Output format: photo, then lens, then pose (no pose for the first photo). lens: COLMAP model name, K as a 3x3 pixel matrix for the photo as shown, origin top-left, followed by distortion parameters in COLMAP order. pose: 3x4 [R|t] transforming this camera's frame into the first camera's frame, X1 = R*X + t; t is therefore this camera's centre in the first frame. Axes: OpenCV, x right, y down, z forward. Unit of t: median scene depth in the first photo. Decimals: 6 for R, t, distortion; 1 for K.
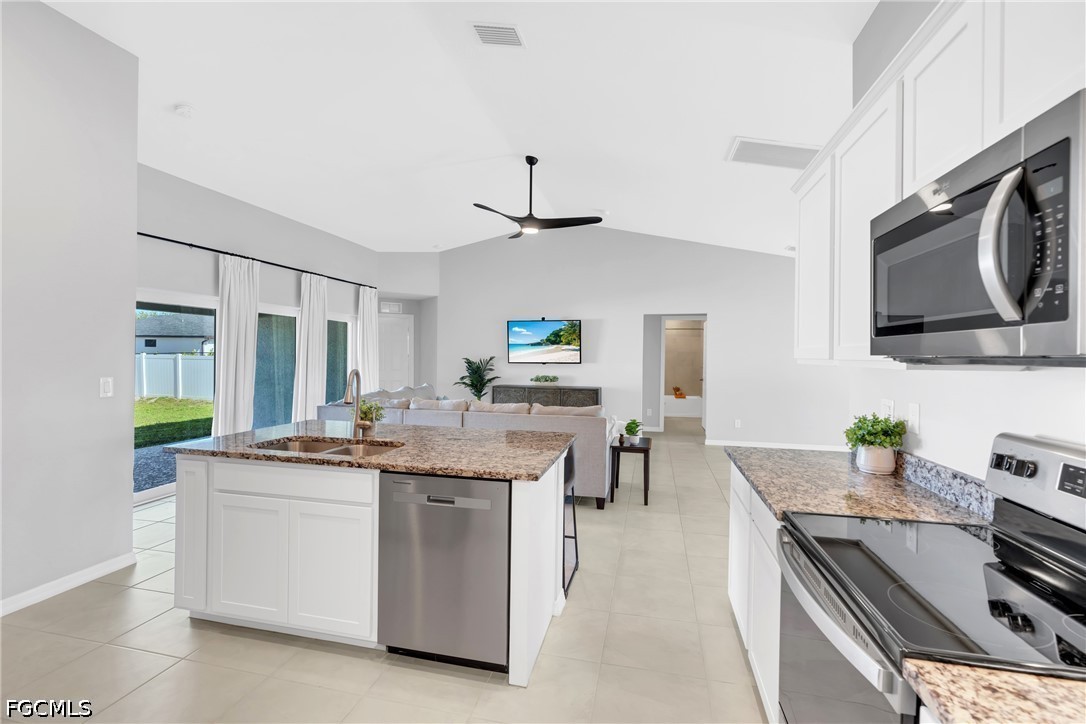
lens RADIAL K [[489.7, 0, 544.0], [0, 489.7, 351.2], [0, 0, 1]] dist [-0.000368, -0.000026]
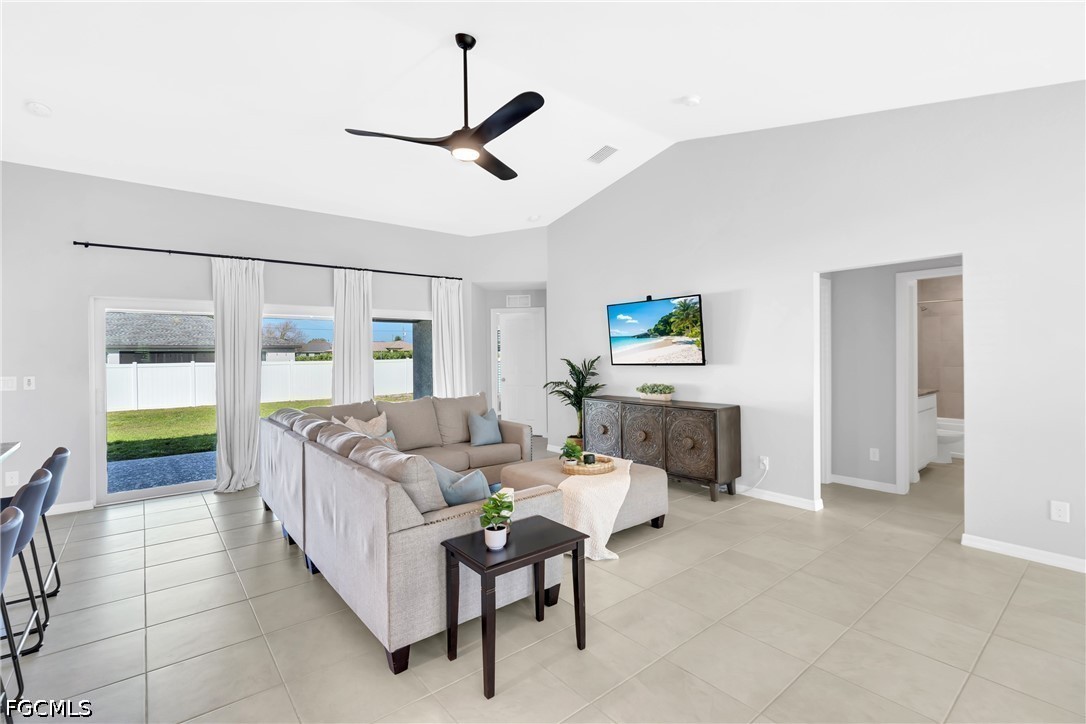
lens RADIAL K [[489.7, 0, 544.0], [0, 489.7, 351.2], [0, 0, 1]] dist [-0.000368, -0.000026]
pose [[0.795533, -0.019282, -0.605604, 0.284232], [0.022808, 0.999738, -0.001870, 0.003745], [0.605481, -0.012324, 0.795764, 0.385671]]
